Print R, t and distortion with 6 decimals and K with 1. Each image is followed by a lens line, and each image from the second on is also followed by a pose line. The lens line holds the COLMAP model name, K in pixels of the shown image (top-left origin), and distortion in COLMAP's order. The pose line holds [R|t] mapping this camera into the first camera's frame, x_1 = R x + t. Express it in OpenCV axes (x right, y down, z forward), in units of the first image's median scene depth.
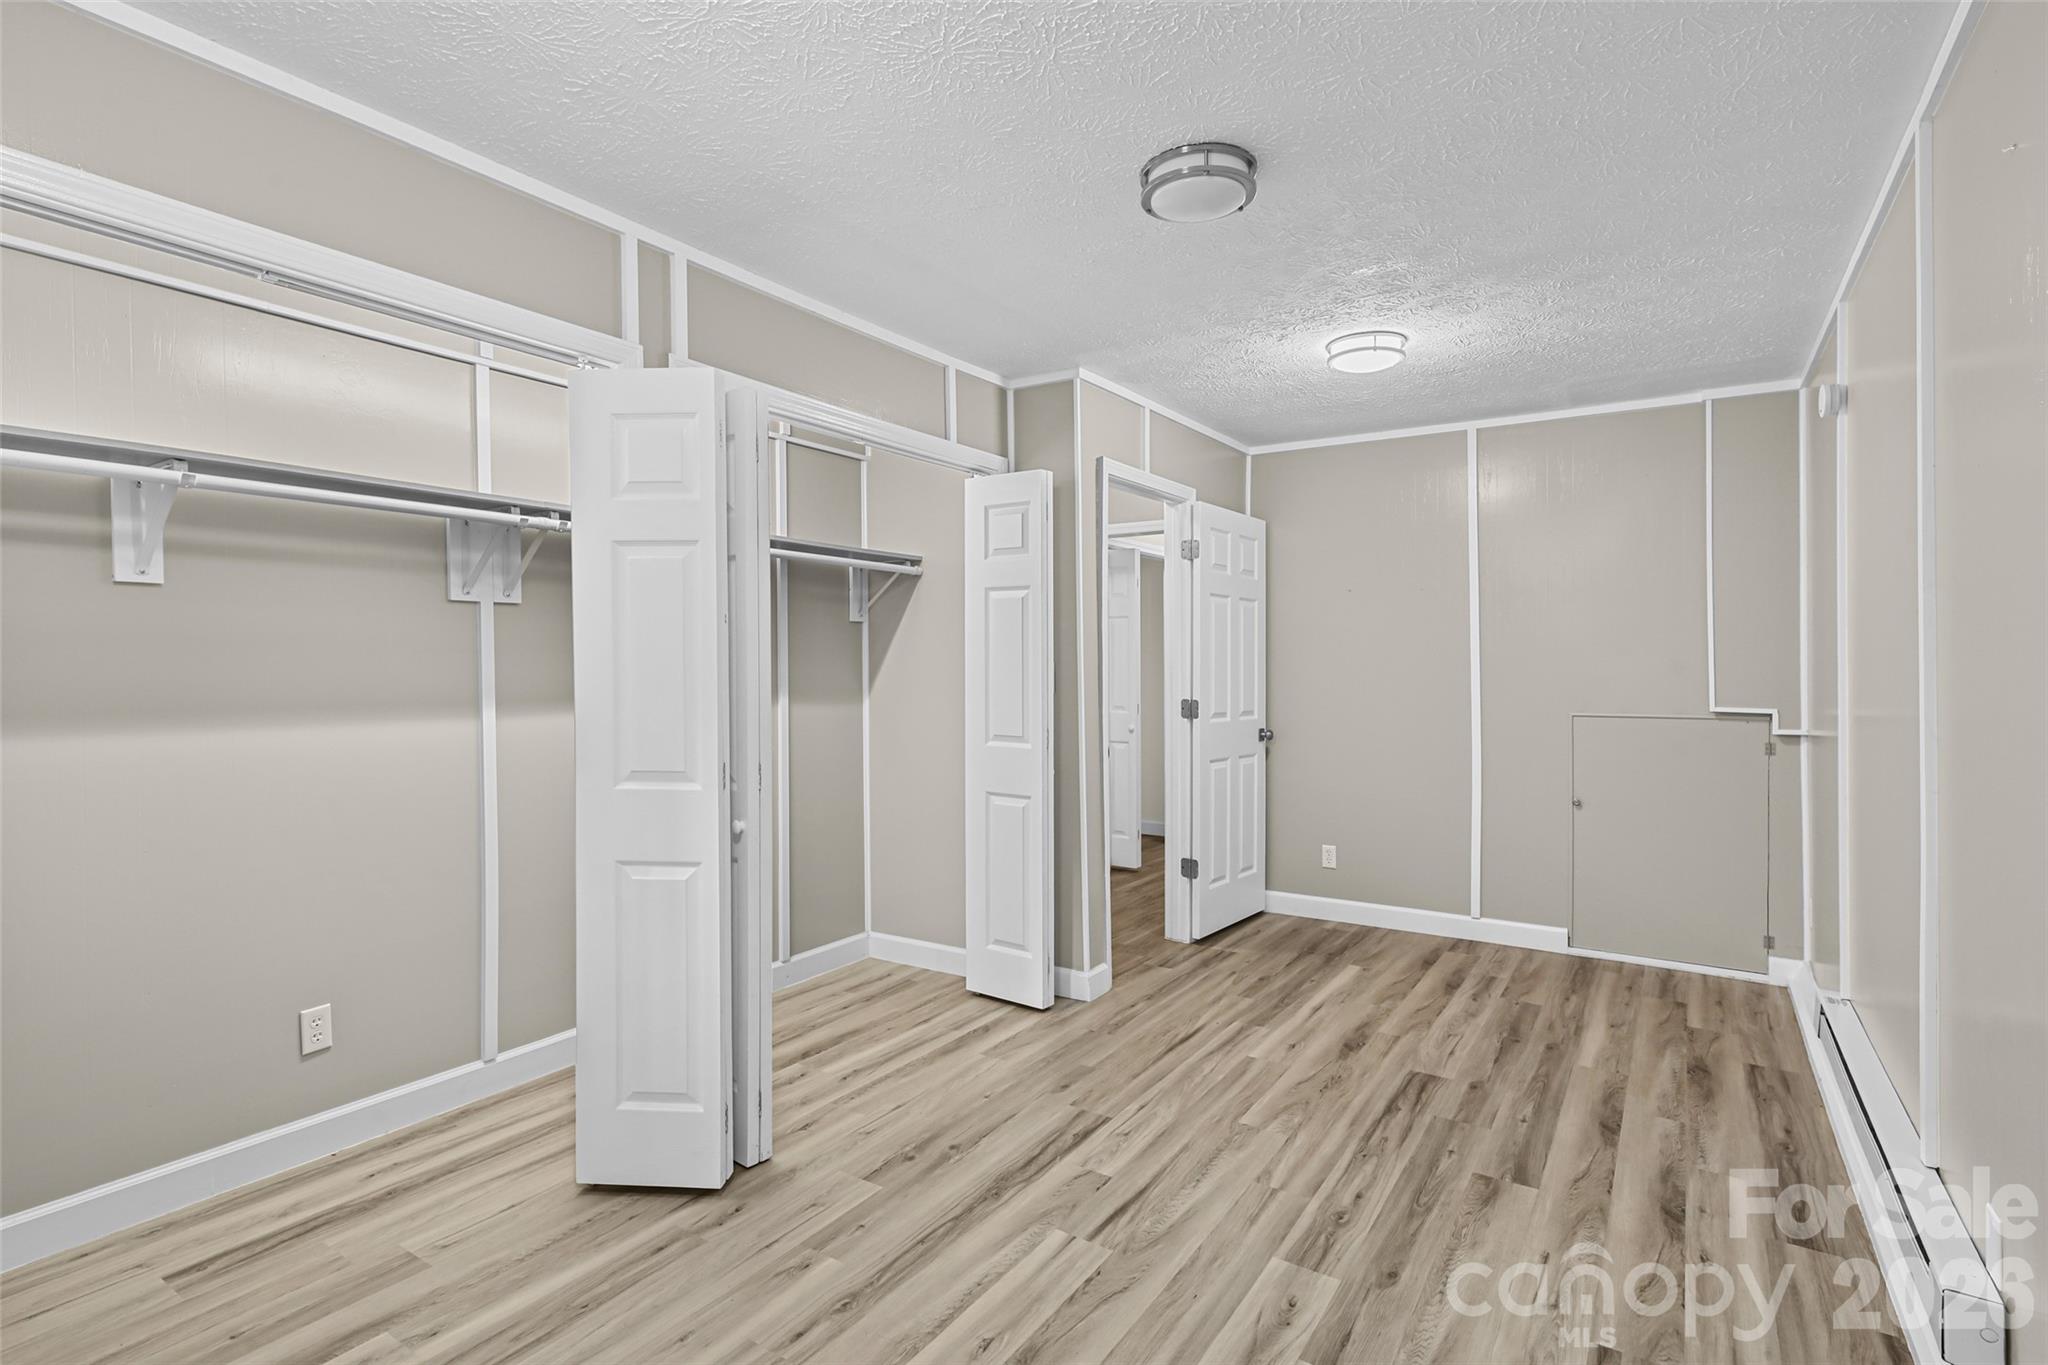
lens RADIAL K [[1002.4, 0, 1001.3], [0, 1002.4, 661.8], [0, 0, 1]] dist [0.004873, -0.000893]
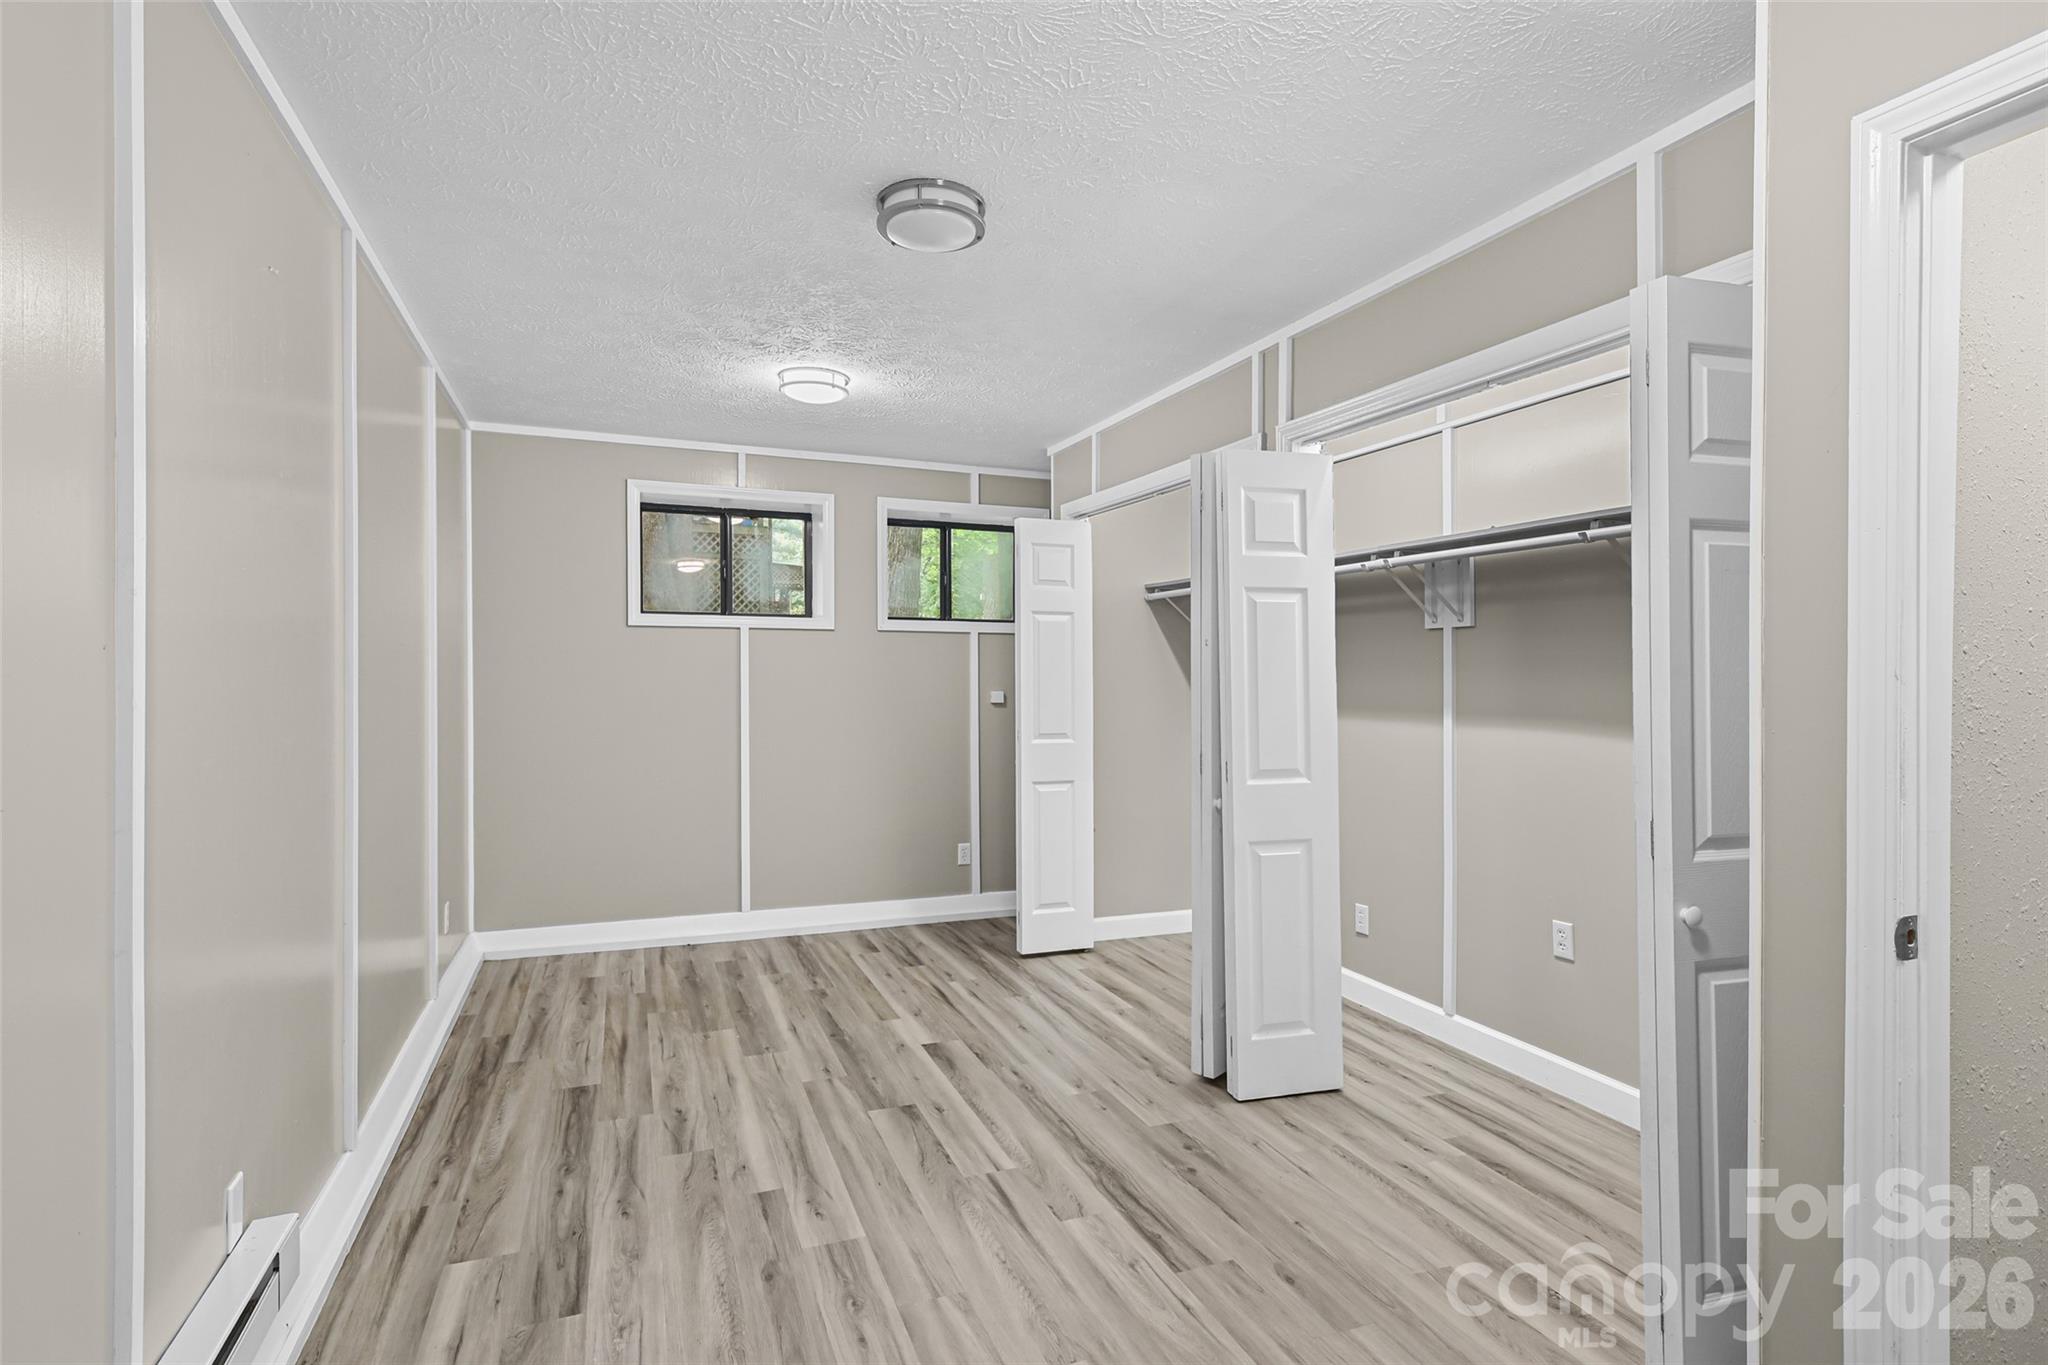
lens RADIAL K [[1002.4, 0, 1001.3], [0, 1002.4, 661.8], [0, 0, 1]] dist [0.004873, -0.000893]
pose [[-0.574408, -0.013808, -0.818453, 0.928893], [-0.010461, 0.999900, -0.009527, -0.002438], [0.818502, 0.003089, -0.574495, 1.506494]]
